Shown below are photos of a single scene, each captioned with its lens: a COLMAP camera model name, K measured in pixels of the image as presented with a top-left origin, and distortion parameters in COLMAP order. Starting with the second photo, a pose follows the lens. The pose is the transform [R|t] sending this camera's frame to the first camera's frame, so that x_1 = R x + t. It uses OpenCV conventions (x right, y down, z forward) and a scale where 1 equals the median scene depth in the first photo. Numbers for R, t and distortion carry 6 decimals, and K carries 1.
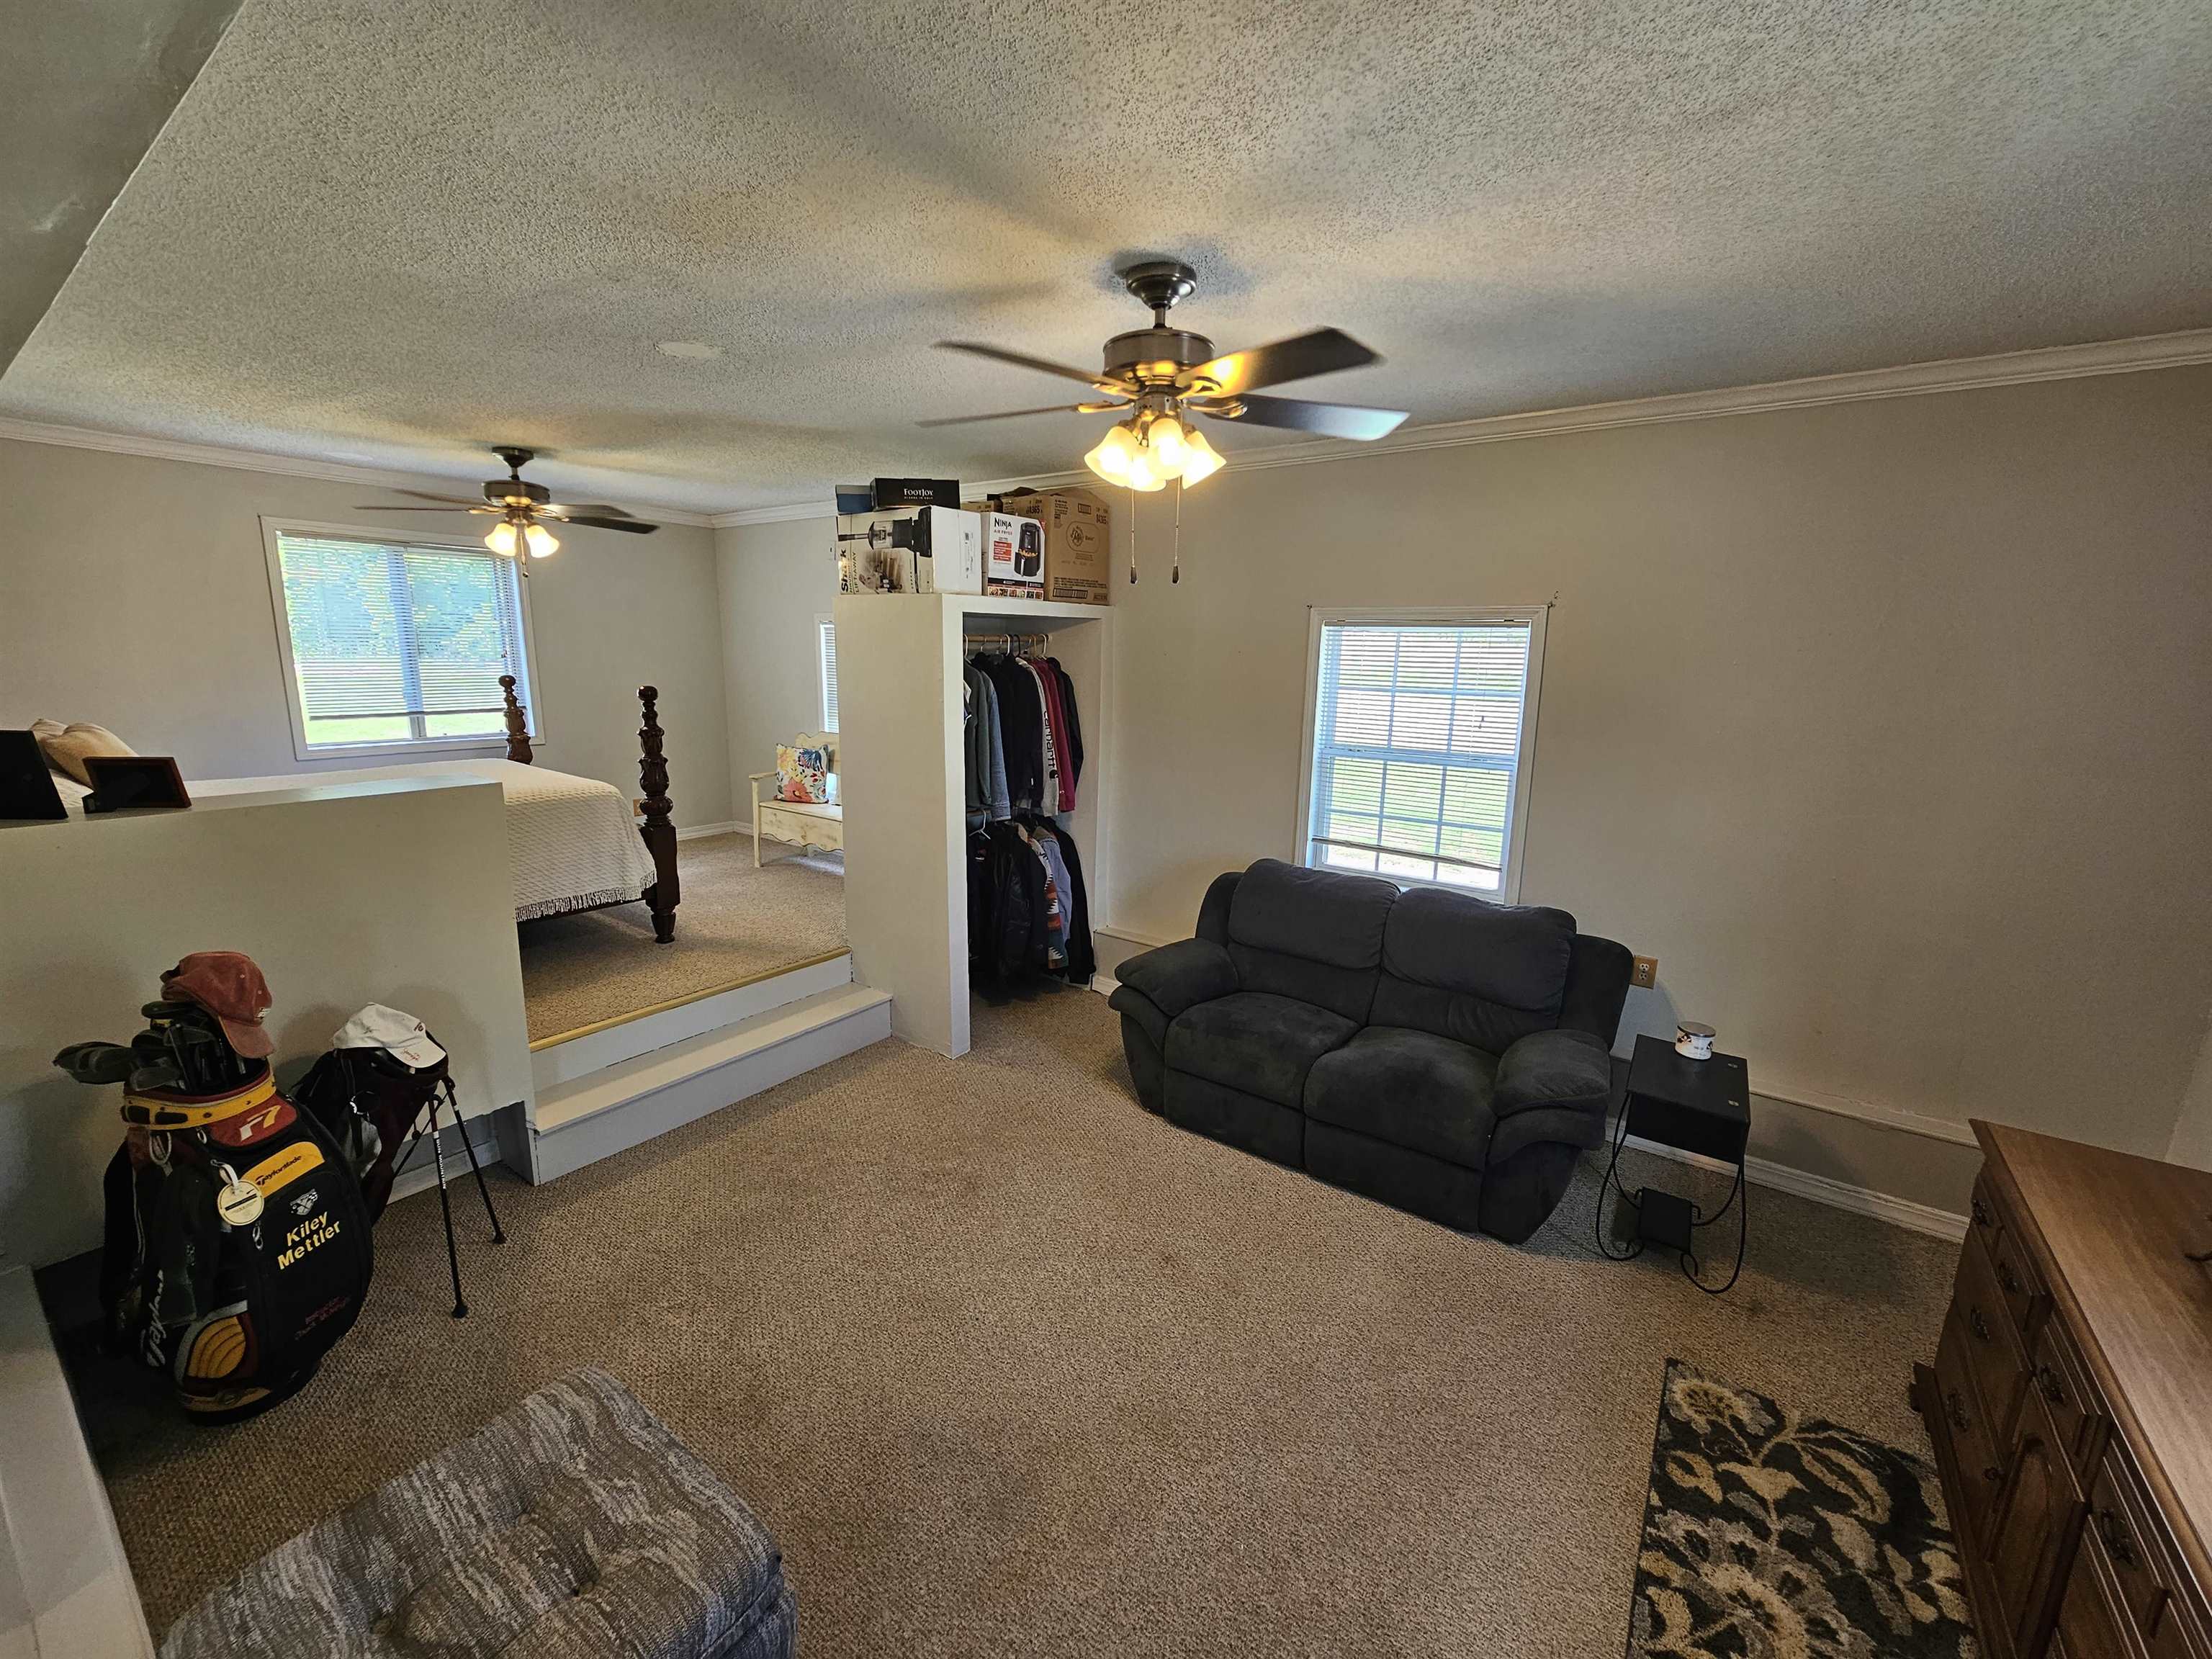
lens RADIAL K [[906.4, 0, 1095.8], [0, 906.4, 834.4], [0, 0, 1]] dist [0.001597, -0.001256]
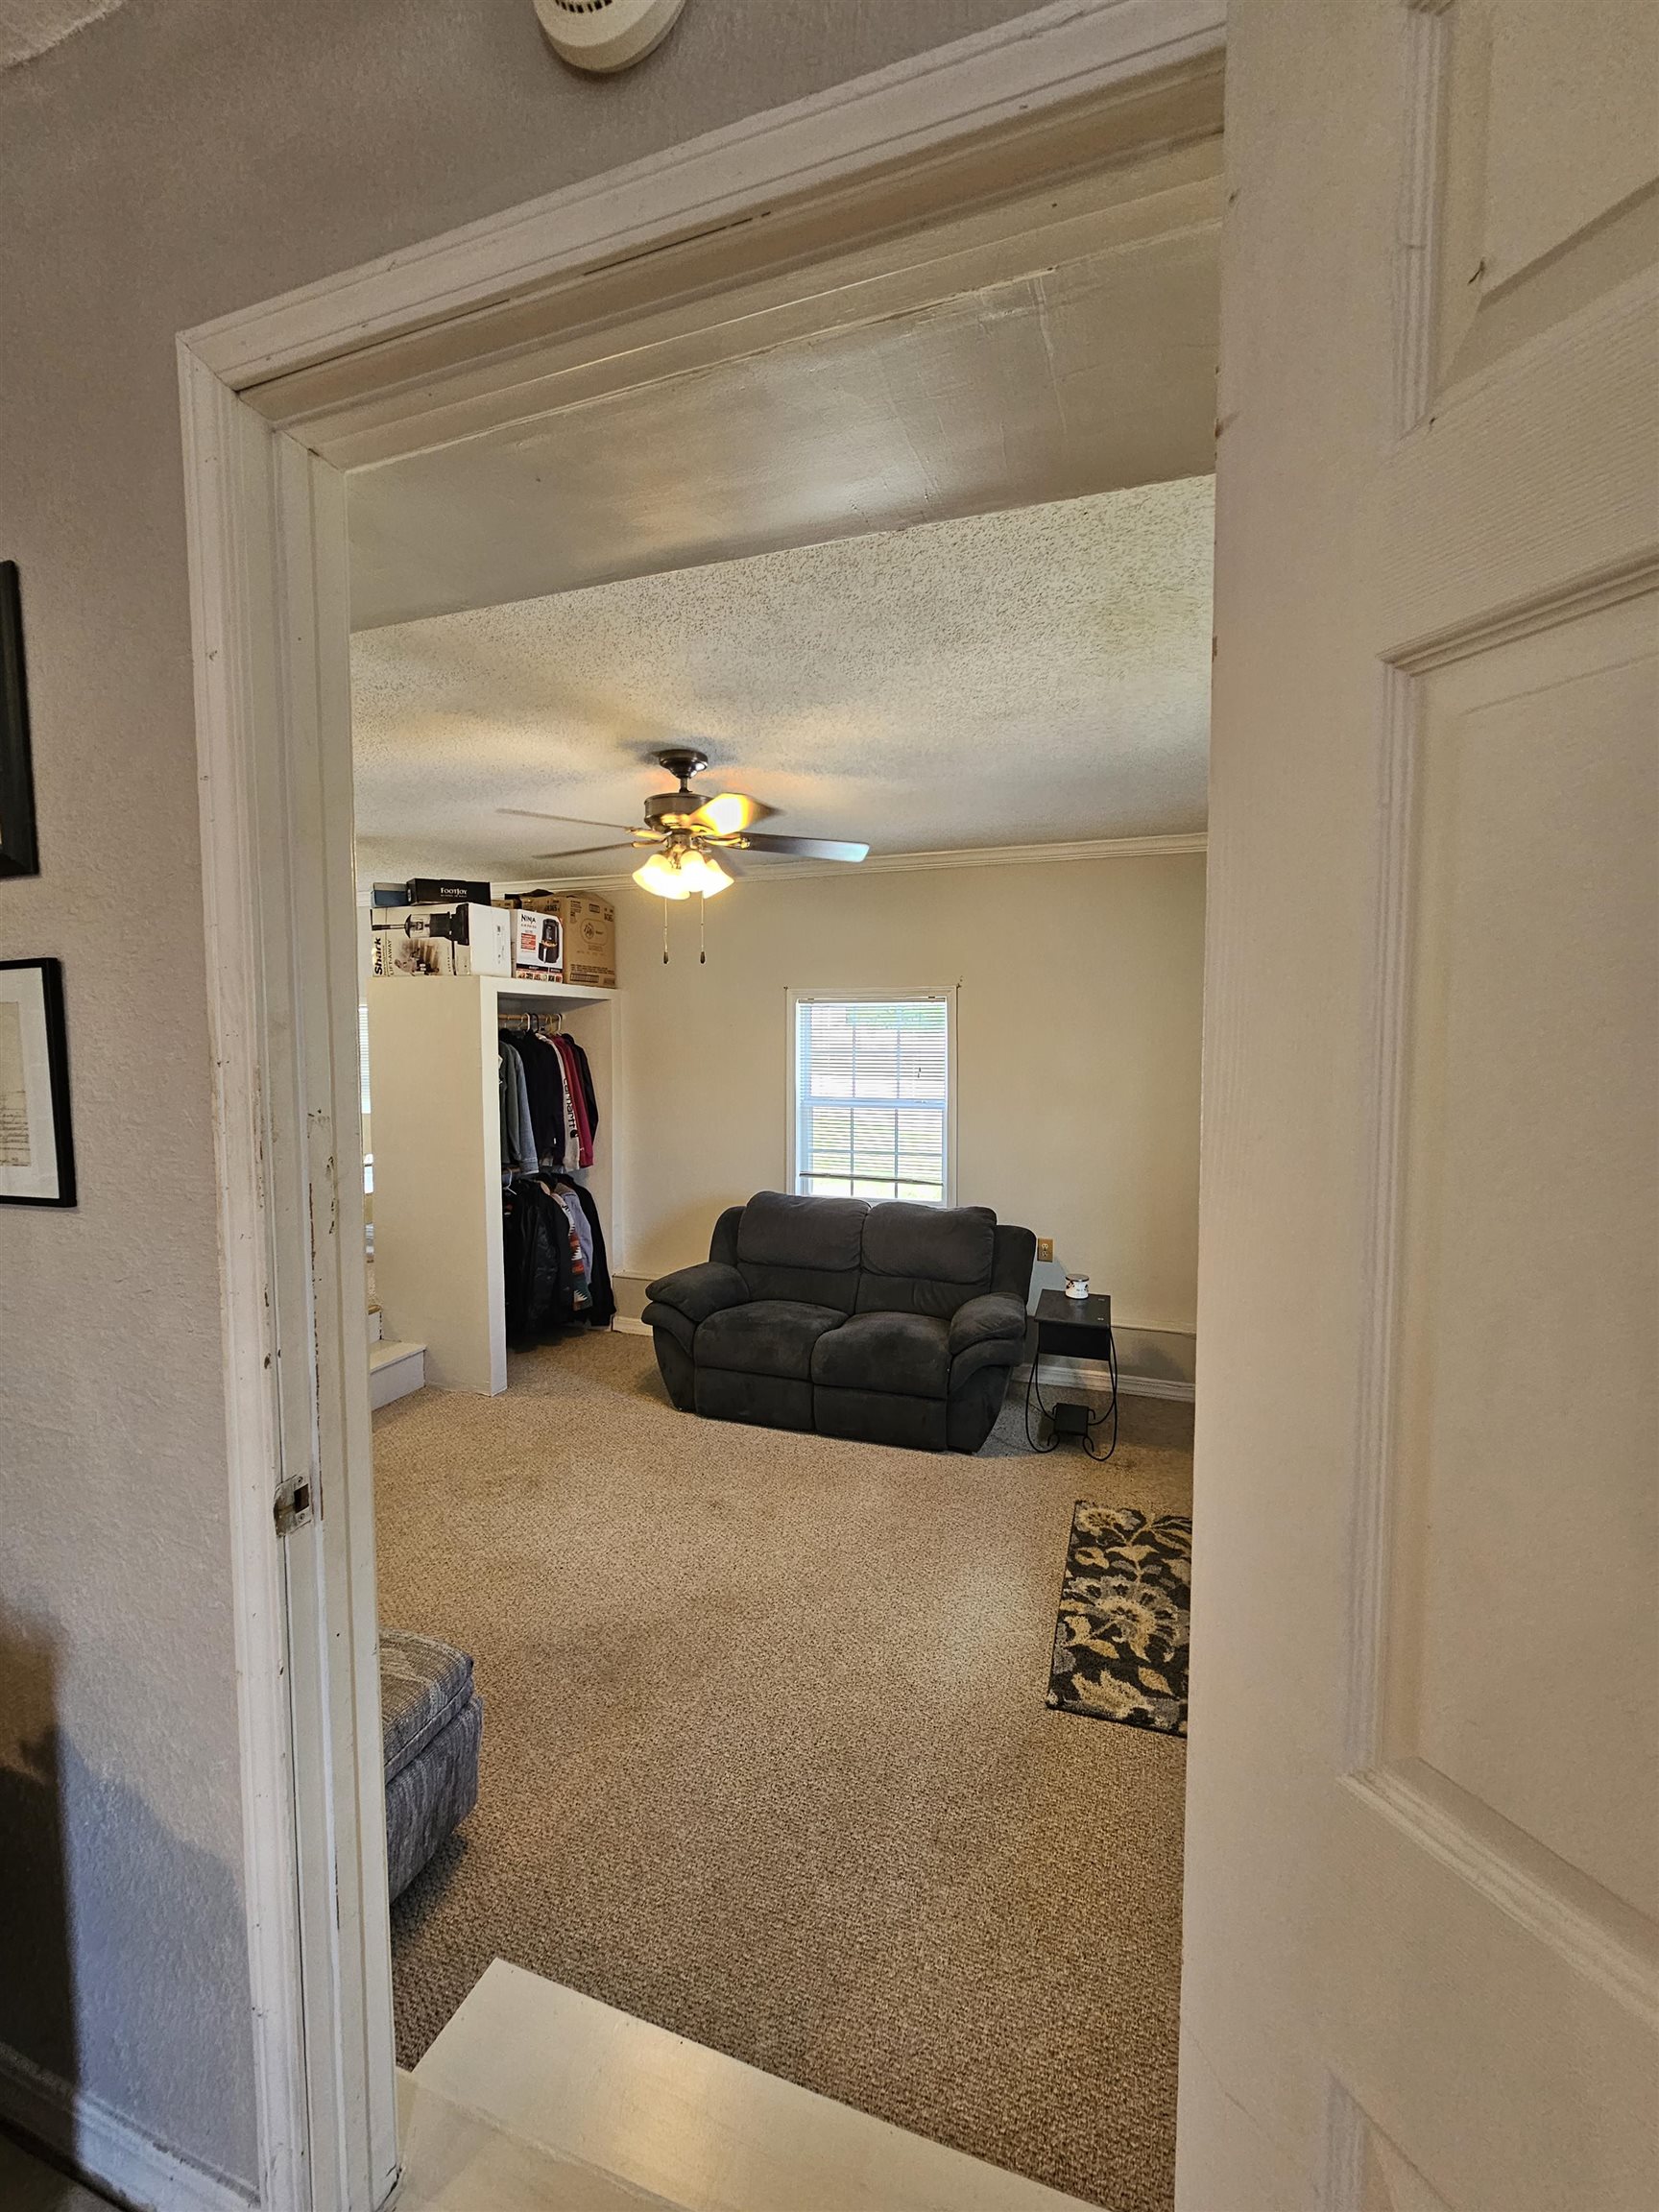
lens RADIAL K [[906.4, 0, 831.2], [0, 906.4, 1105.5], [0, 0, 1]] dist [0.001597, -0.001256]
pose [[0.956678, -0.034461, 0.289103, -0.075140], [0.072480, 0.989899, -0.121848, 0.069579], [-0.281984, 0.137524, 0.949512, -0.197452]]
